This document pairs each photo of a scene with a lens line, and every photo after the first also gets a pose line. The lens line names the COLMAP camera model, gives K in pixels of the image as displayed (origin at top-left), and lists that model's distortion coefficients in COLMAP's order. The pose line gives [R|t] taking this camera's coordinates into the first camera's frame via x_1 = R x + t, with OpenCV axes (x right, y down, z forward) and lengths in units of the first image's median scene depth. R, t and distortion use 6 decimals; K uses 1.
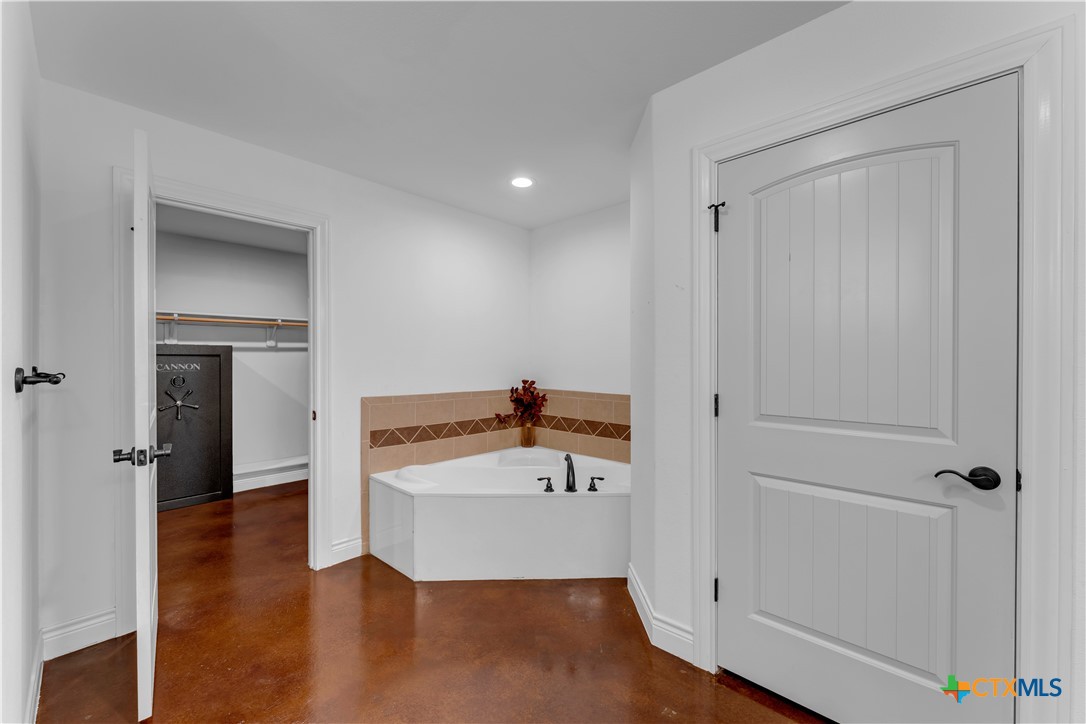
lens RADIAL K [[445.2, 0, 545.8], [0, 445.2, 361.5], [0, 0, 1]] dist [-0.003229, -0.000701]
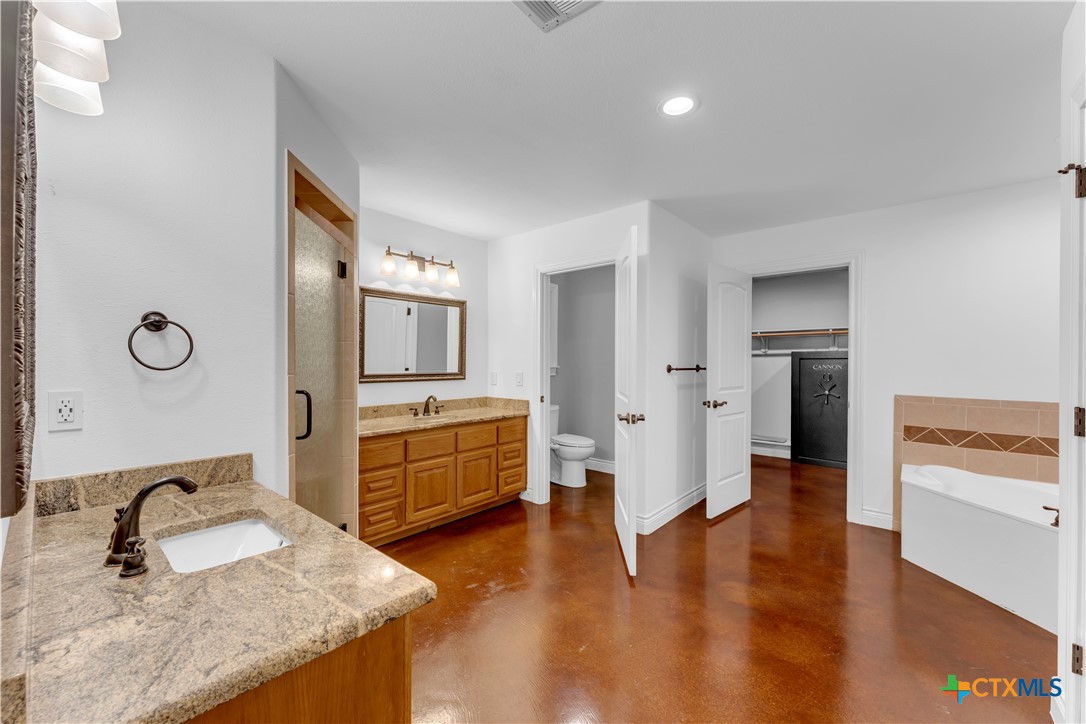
lens RADIAL K [[445.2, 0, 547.3], [0, 445.2, 361.3], [0, 0, 1]] dist [-0.003229, -0.000701]
pose [[0.065587, 0.006848, -0.997823, 0.685461], [-0.016631, 0.999845, 0.005769, 0.001197], [0.997708, 0.016217, 0.065691, 0.013386]]
